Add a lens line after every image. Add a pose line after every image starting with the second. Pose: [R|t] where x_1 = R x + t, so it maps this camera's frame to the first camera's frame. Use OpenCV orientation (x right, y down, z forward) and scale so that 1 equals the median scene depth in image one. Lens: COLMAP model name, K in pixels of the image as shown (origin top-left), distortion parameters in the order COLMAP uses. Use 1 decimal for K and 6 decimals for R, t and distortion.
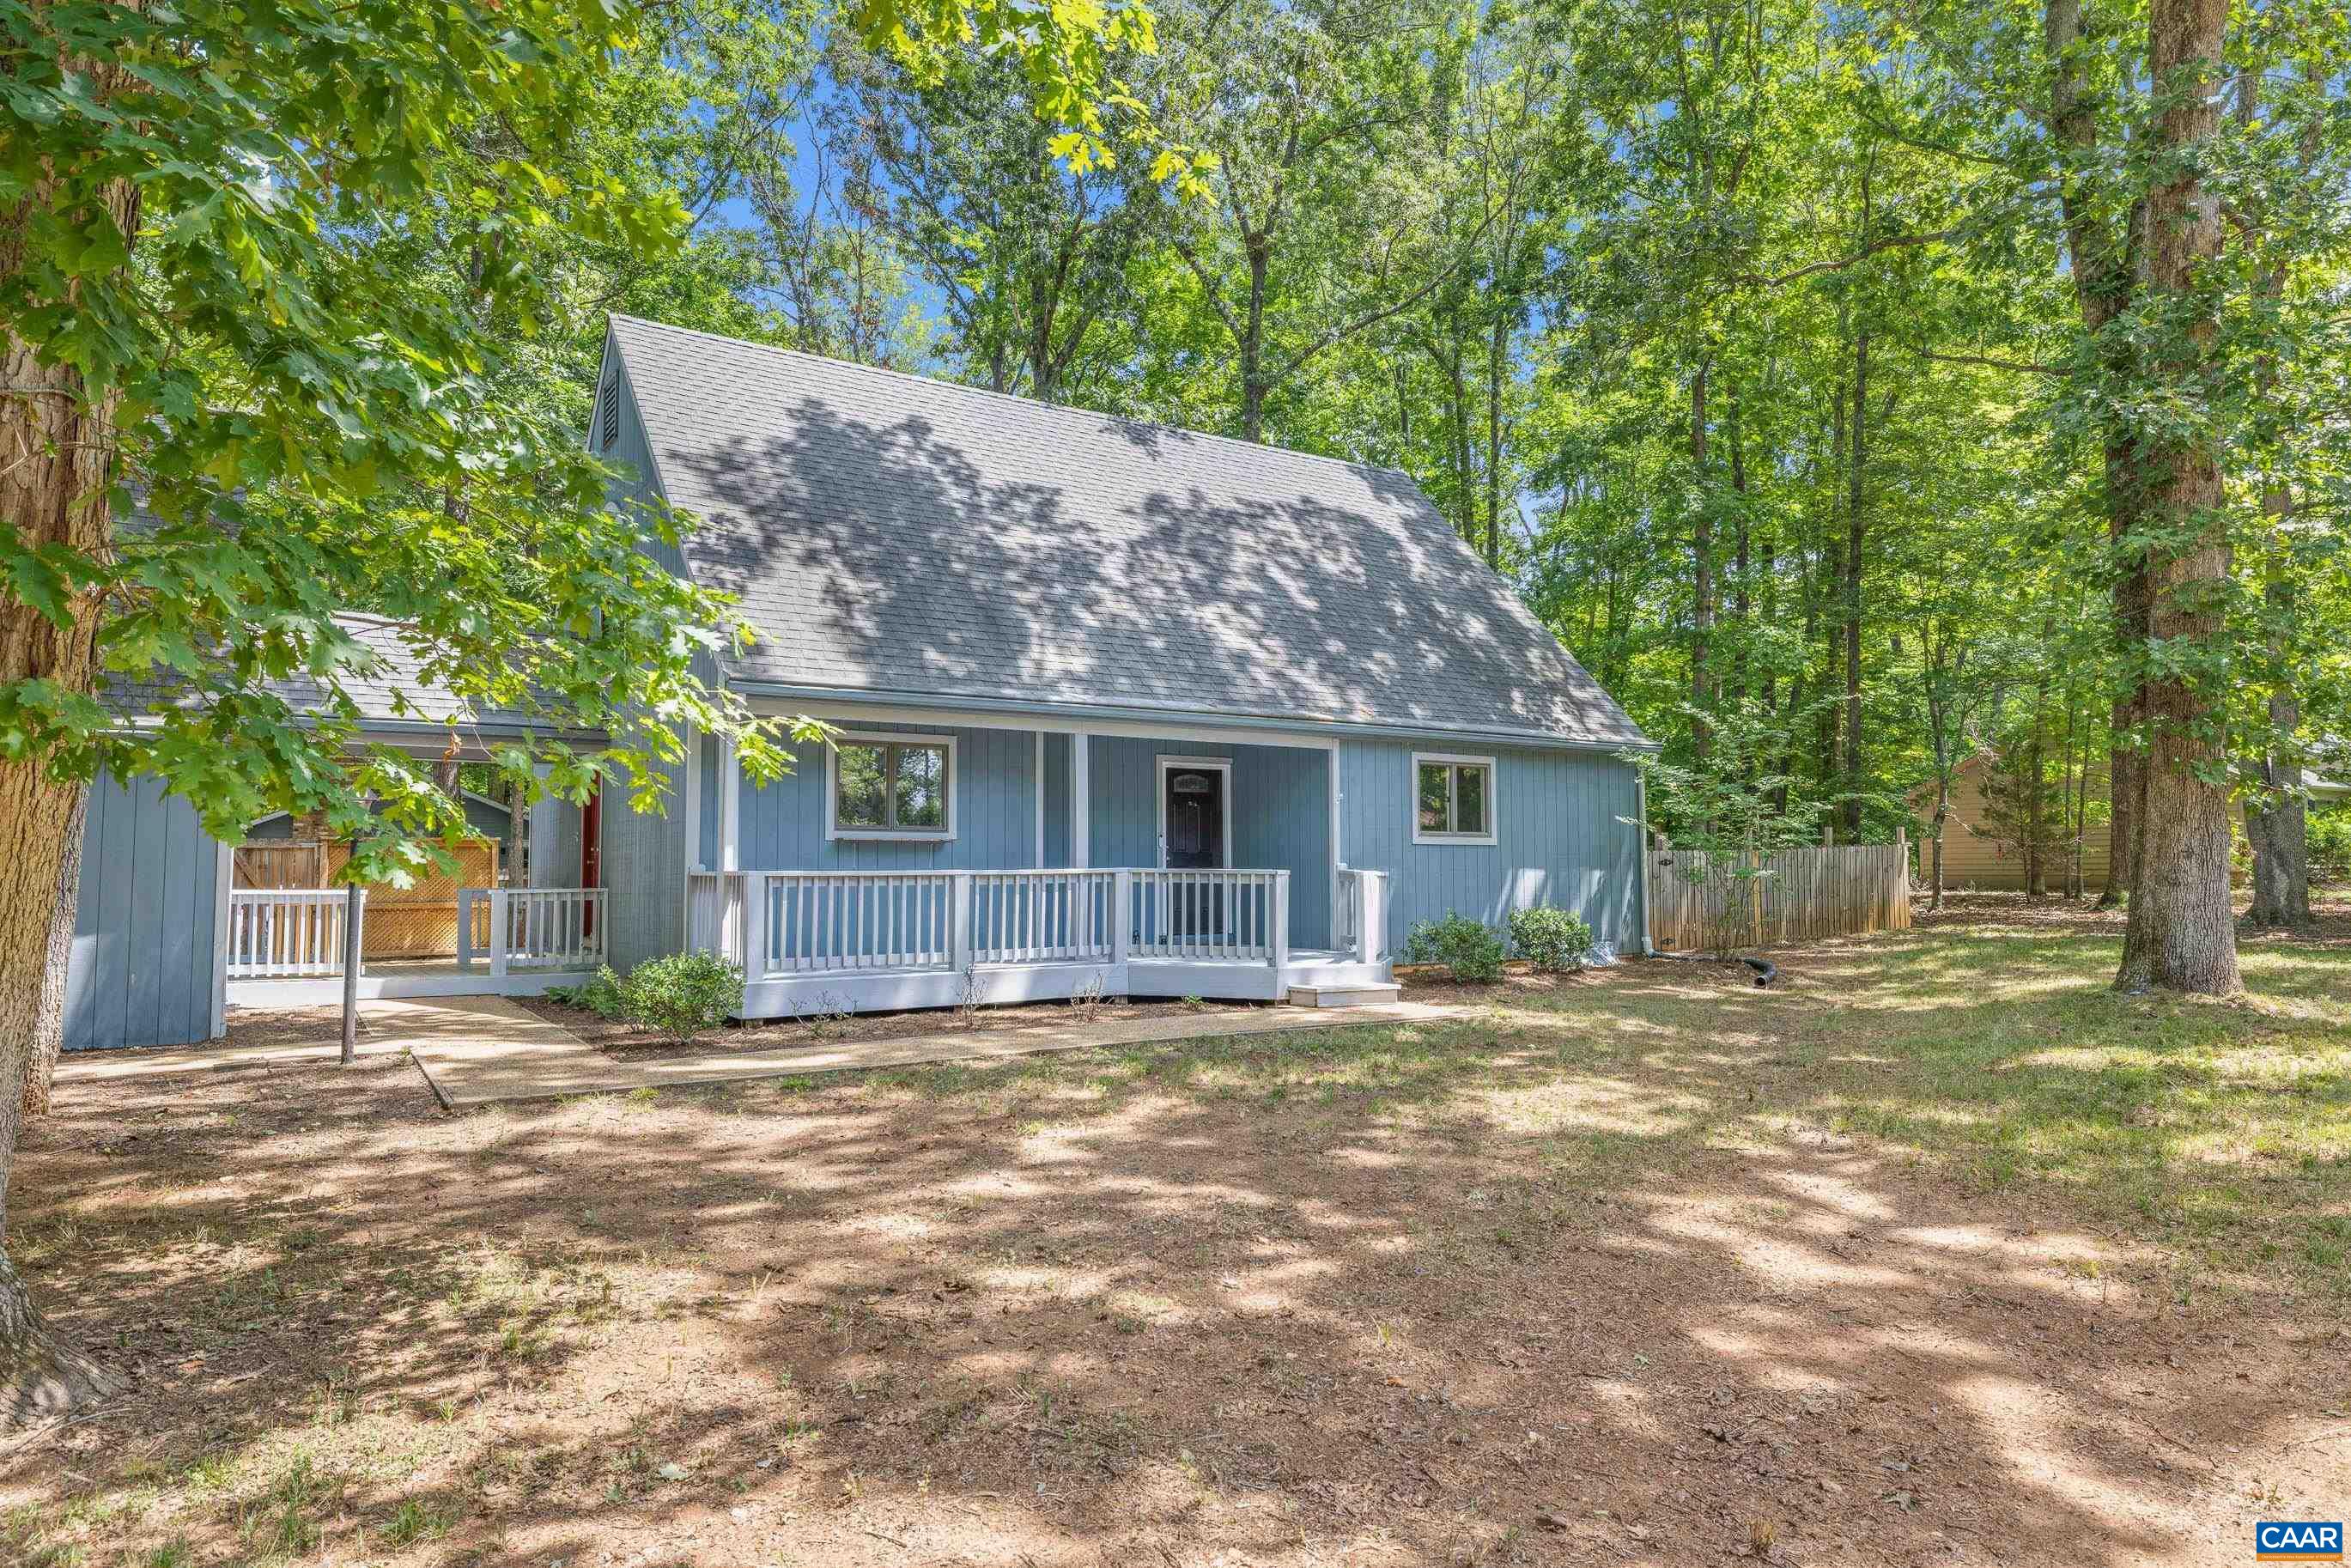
lens RADIAL K [[1470.5, 0, 1171.2], [0, 1470.5, 739.3], [0, 0, 1]] dist [-0.020745, -0.000117]
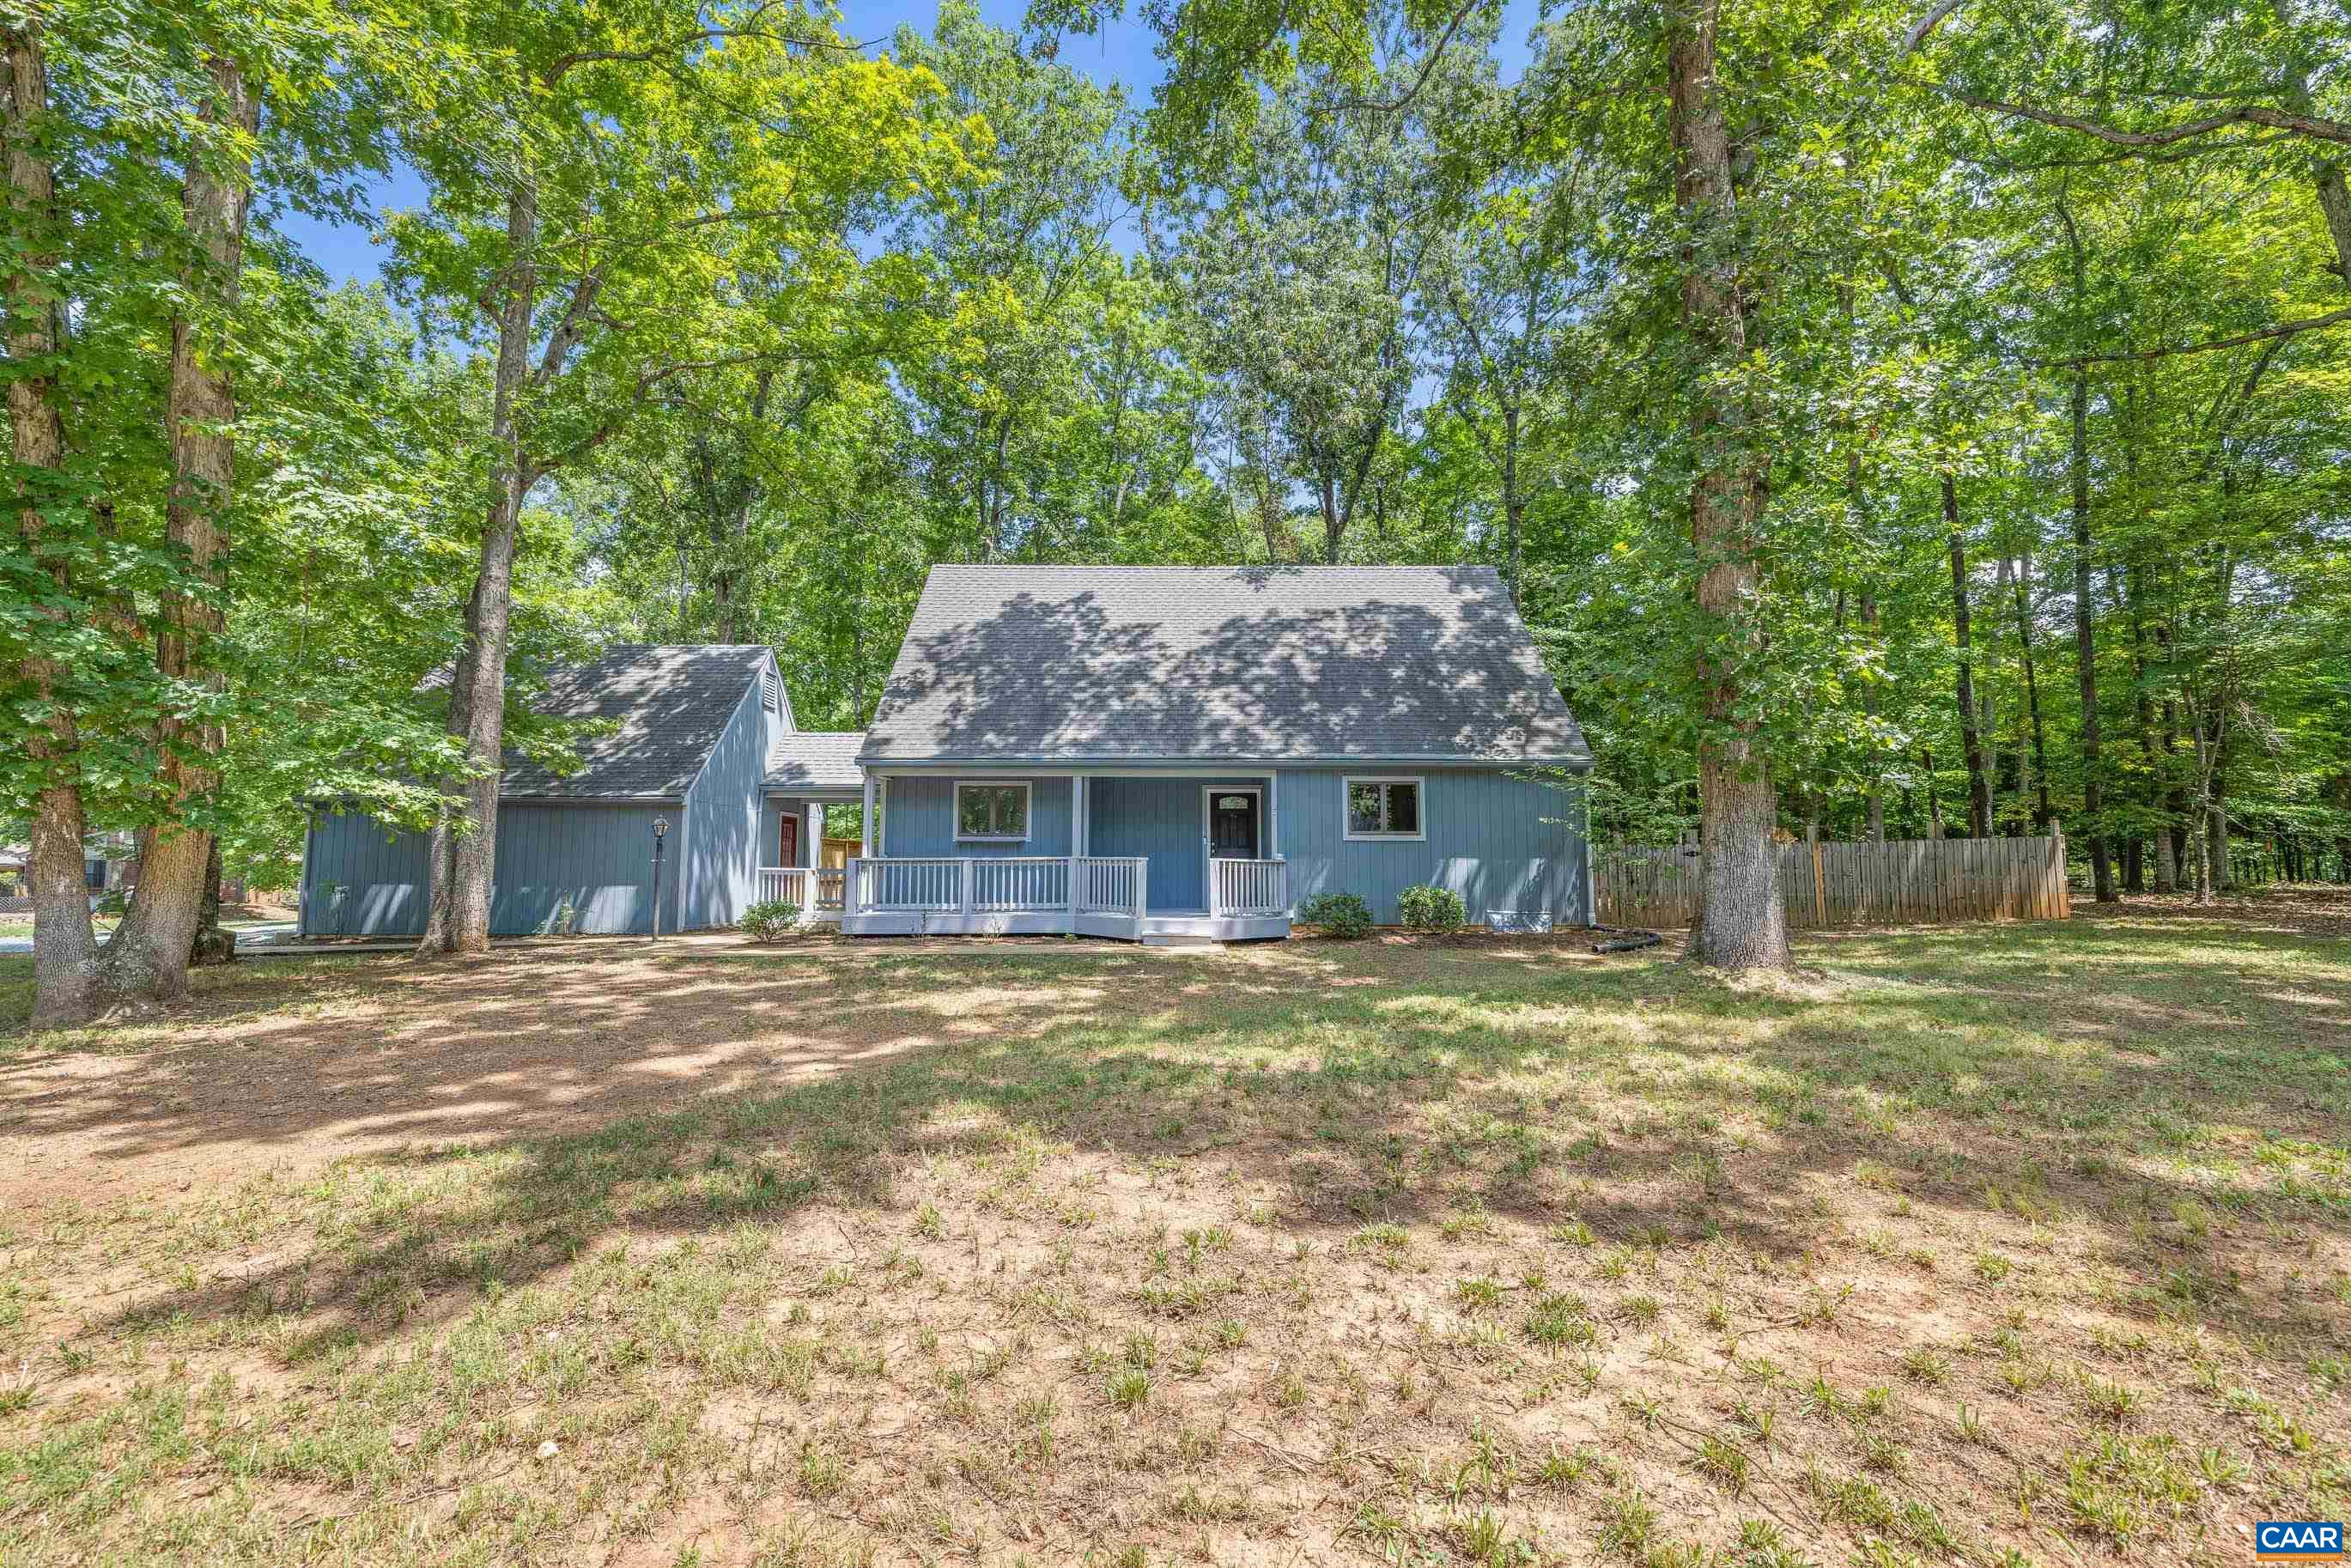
lens RADIAL K [[1009.0, 0, 1167.9], [0, 1009.0, 733.0], [0, 0, 1]] dist [0.002801, 0.000057]
pose [[0.830387, -0.068476, -0.552963, 0.653240], [0.046869, 0.997487, -0.053141, 0.012544], [0.555212, 0.018210, 0.831509, 0.096268]]
